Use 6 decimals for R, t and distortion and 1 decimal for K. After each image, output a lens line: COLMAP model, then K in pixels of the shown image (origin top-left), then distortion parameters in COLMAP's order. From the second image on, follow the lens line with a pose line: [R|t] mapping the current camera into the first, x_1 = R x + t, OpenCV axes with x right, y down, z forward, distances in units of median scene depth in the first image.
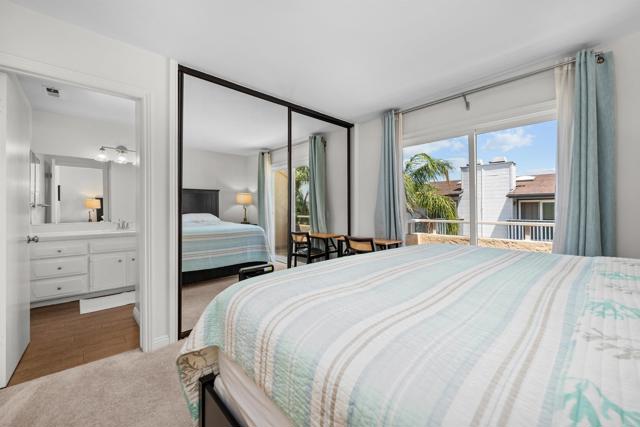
lens RADIAL K [[253.8, 0, 319.2], [0, 253.8, 208.6], [0, 0, 1]] dist [-0.000432, -0.001215]
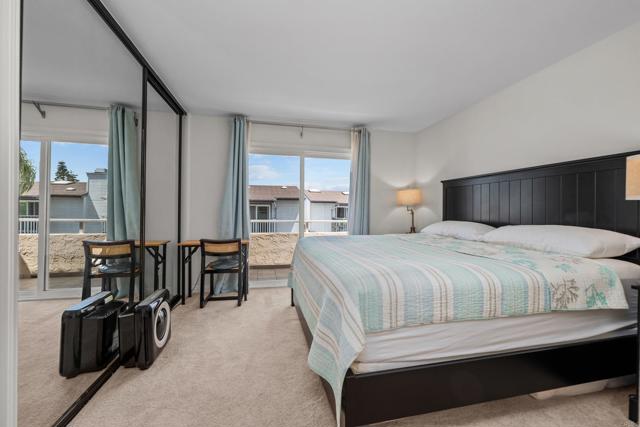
lens RADIAL K [[253.8, 0, 314.2], [0, 253.8, 210.6], [0, 0, 1]] dist [-0.000432, -0.001215]
pose [[0.510221, 0.011063, 0.859972, -0.125966], [-0.011320, 0.999917, -0.006147, 0.002342], [-0.859969, -0.006599, 0.510304, 0.055473]]
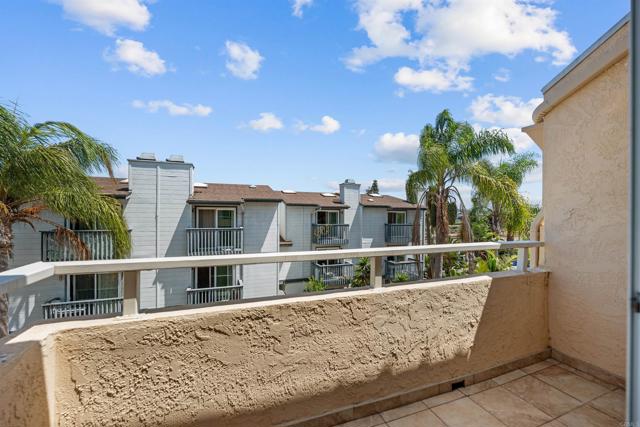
lens RADIAL K [[253.8, 0, 316.1], [0, 253.8, 216.6], [0, 0, 1]] dist [-0.000432, -0.001215]
pose [[0.382608, 0.005038, 0.923897, 0.103869], [-0.008905, 0.999959, -0.001765, 0.000172], [-0.923868, -0.007552, 0.382637, 0.262687]]
